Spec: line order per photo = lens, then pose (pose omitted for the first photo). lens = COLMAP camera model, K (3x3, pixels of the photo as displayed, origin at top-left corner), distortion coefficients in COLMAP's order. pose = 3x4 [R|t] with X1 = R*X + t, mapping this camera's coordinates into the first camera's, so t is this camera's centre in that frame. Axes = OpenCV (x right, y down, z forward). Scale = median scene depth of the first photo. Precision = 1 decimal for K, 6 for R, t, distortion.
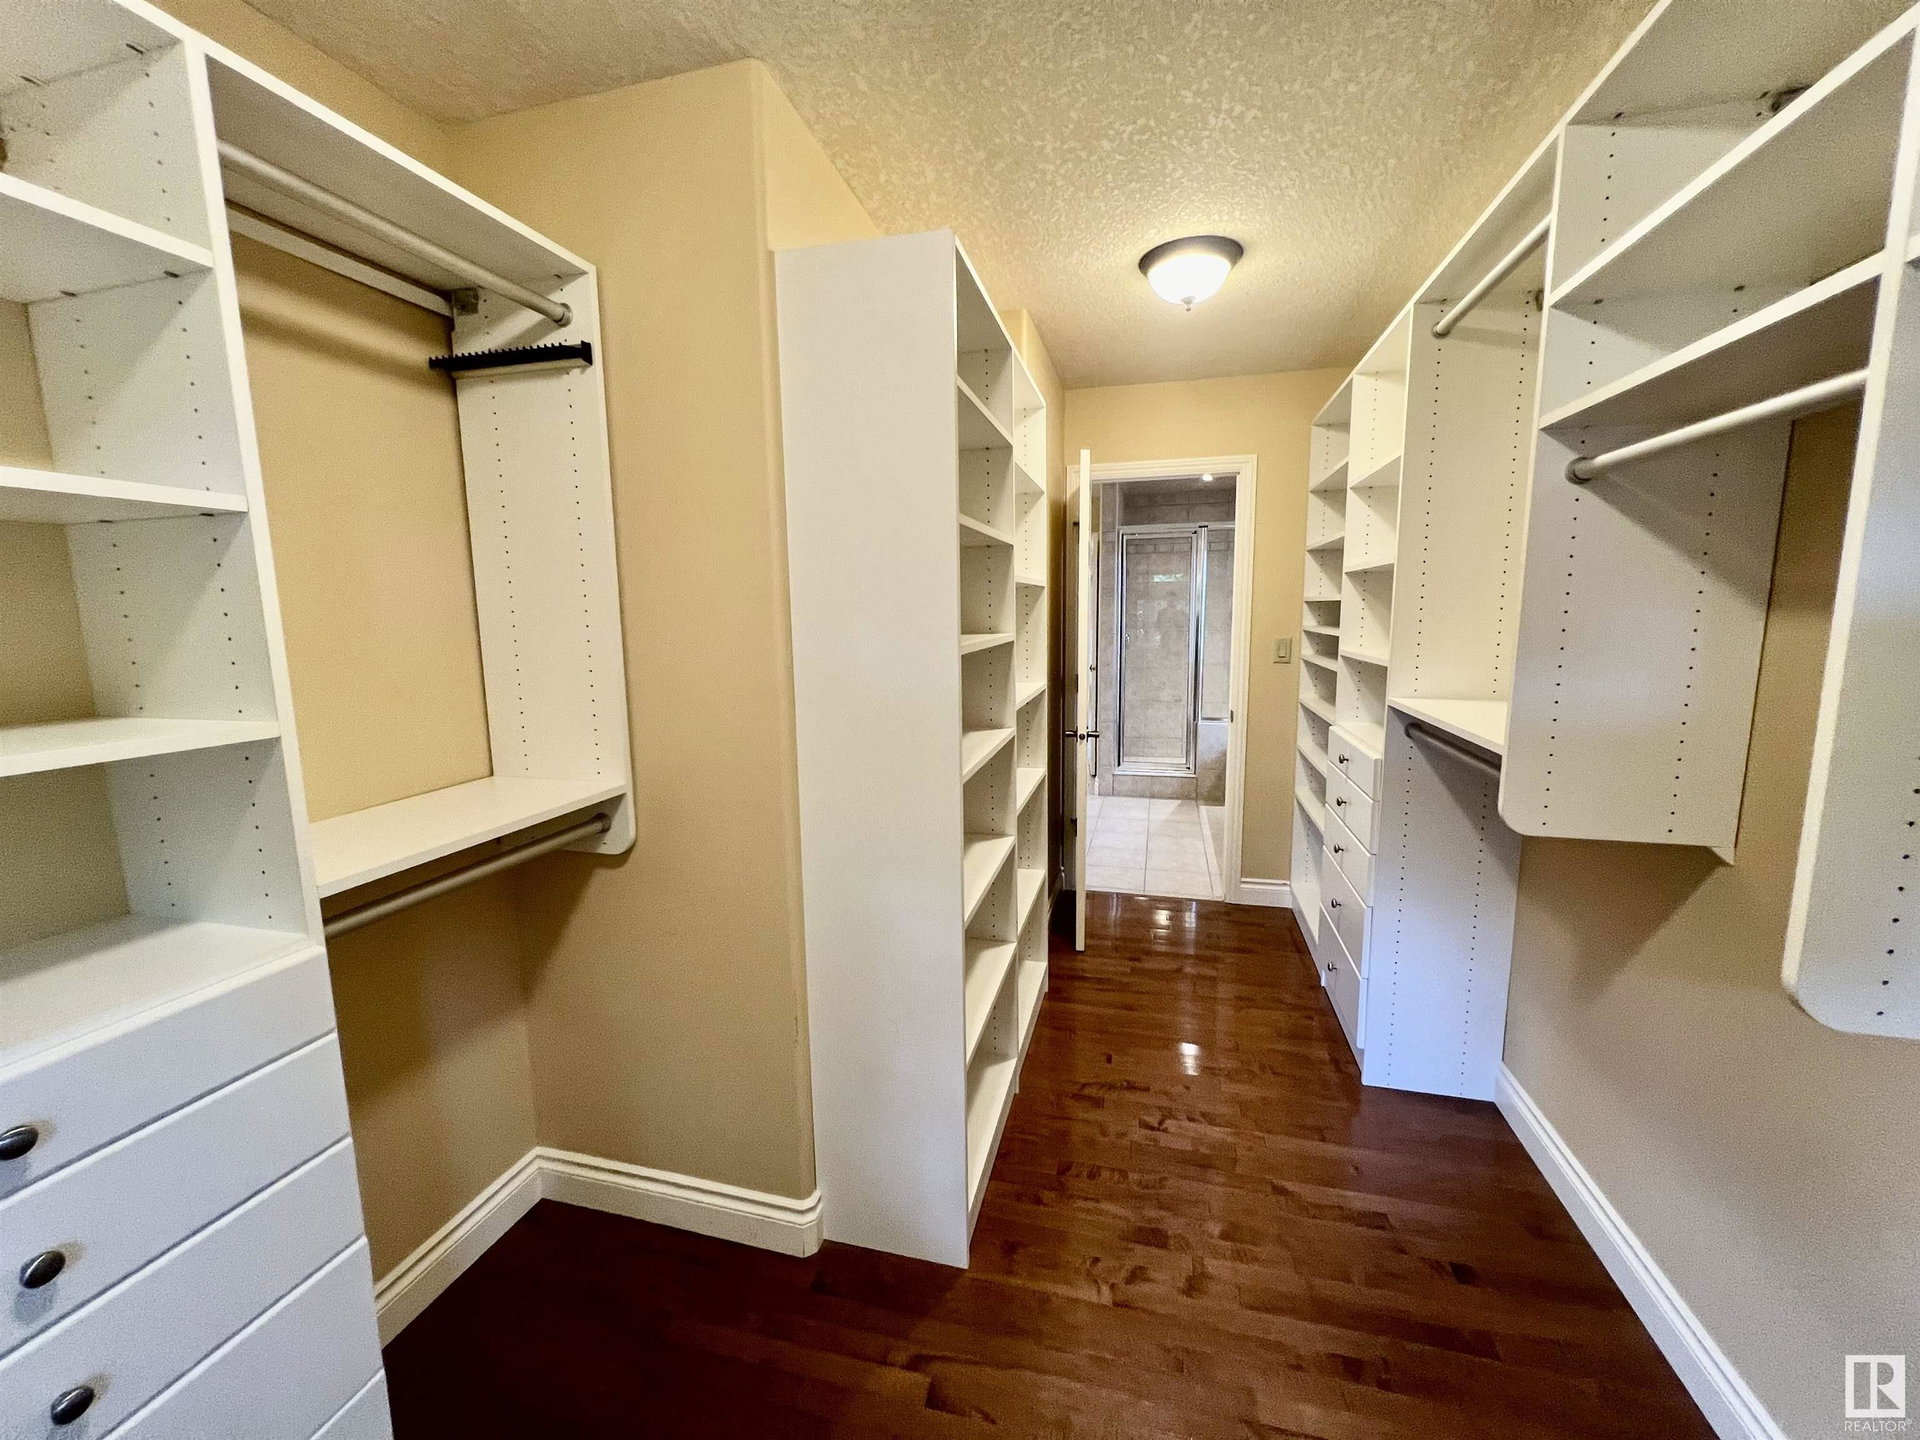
lens RADIAL K [[765.2, 0, 956.3], [0, 765.2, 716.9], [0, 0, 1]] dist [-0.001618, 0.000413]
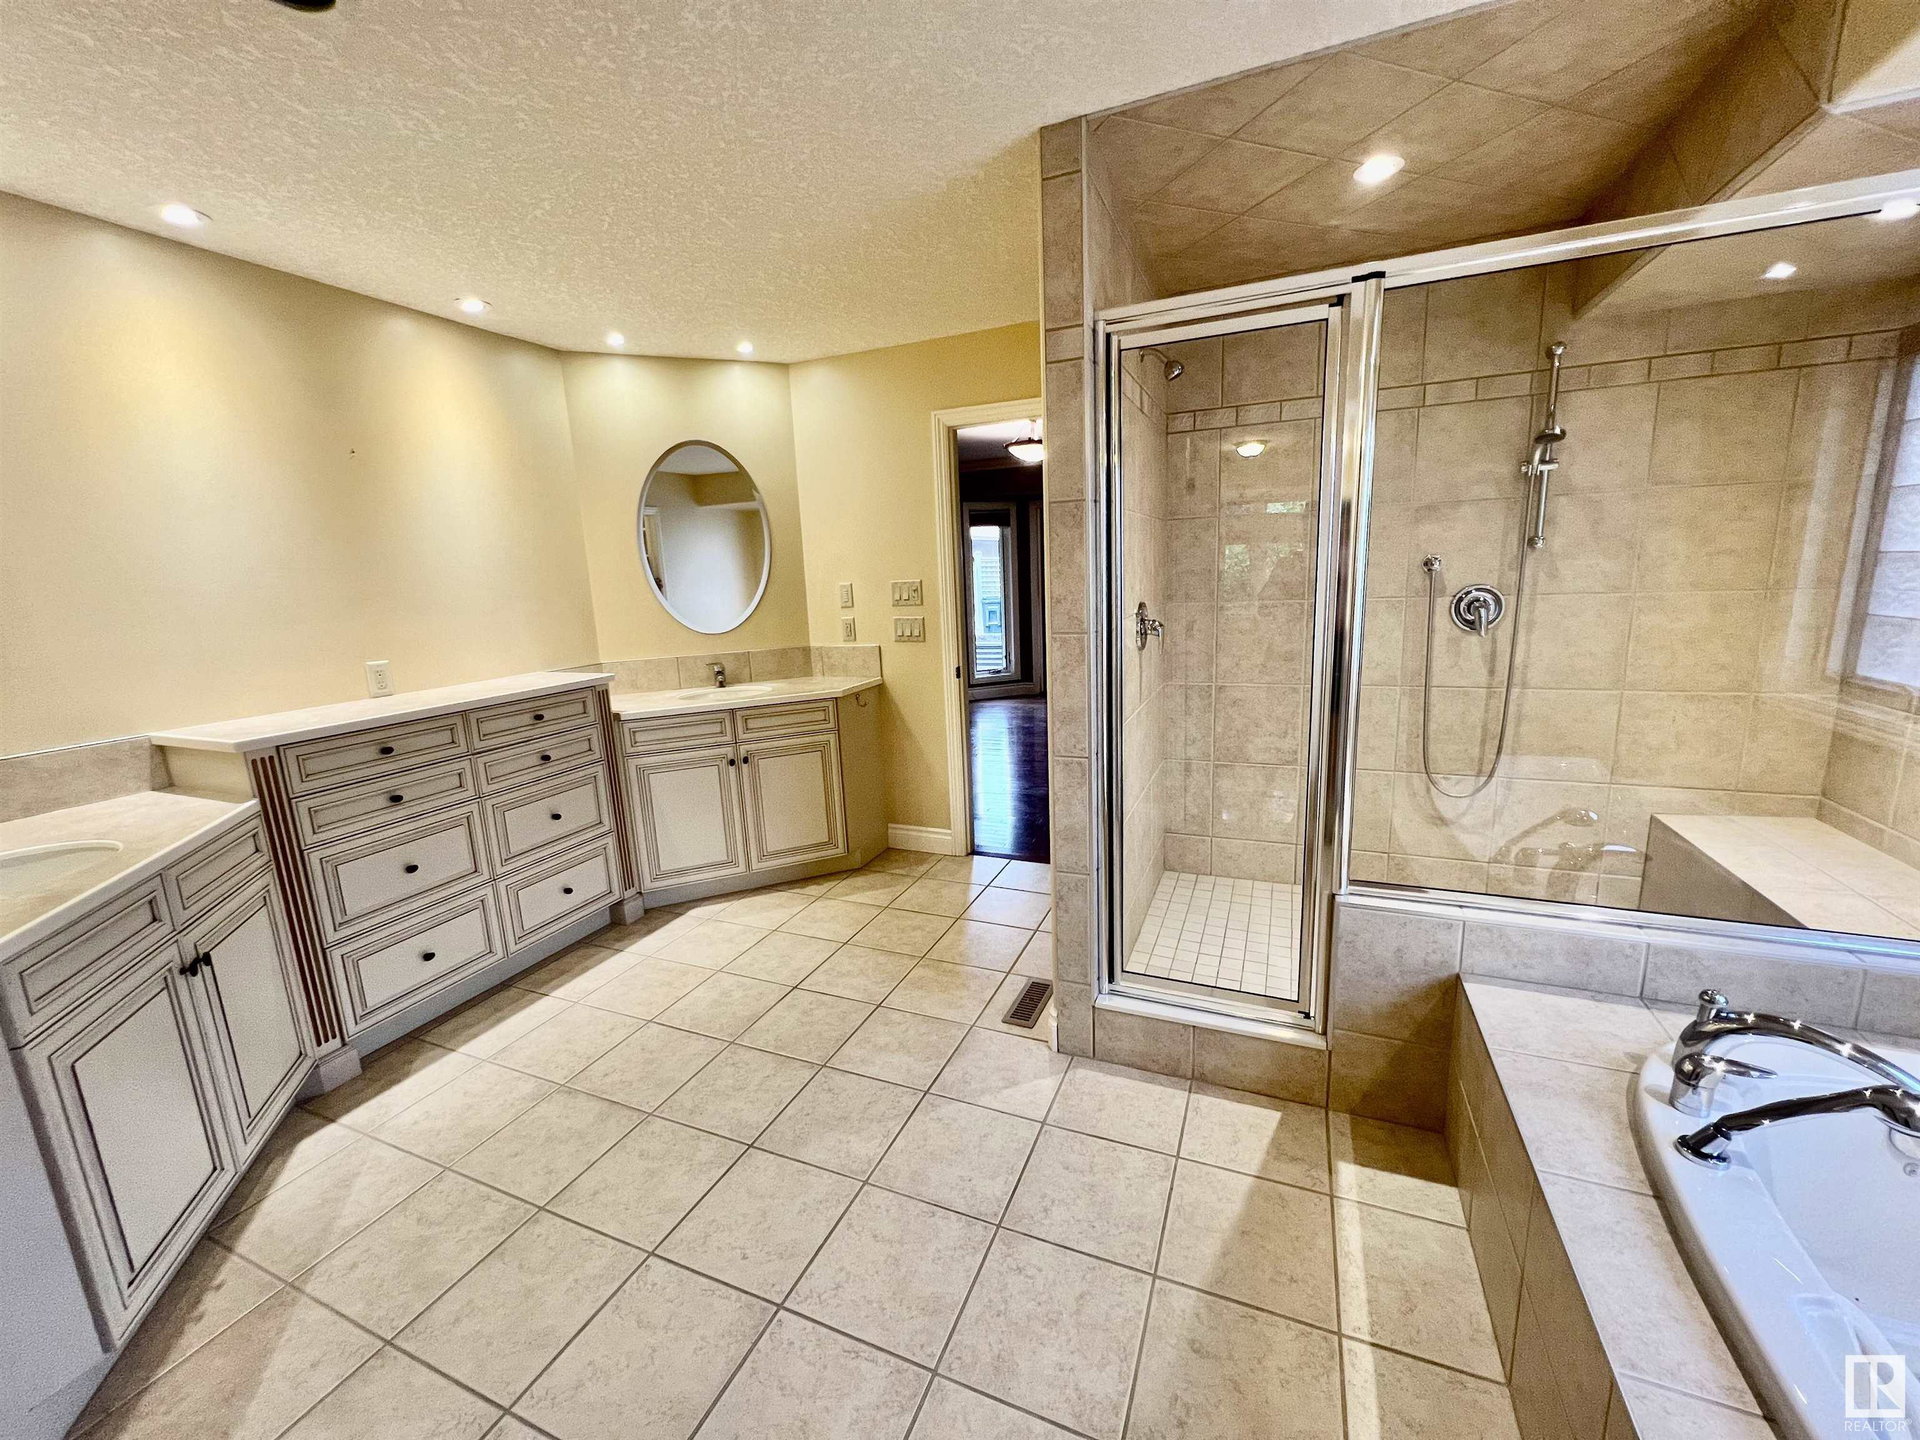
lens RADIAL K [[765.2, 0, 961.4], [0, 765.2, 715.6], [0, 0, 1]] dist [-0.001618, 0.000413]
pose [[0.989548, 0.000678, -0.144204, 0.197808], [0.007597, 0.998355, 0.056829, -0.088598], [0.144005, -0.057331, 0.987915, 0.639979]]
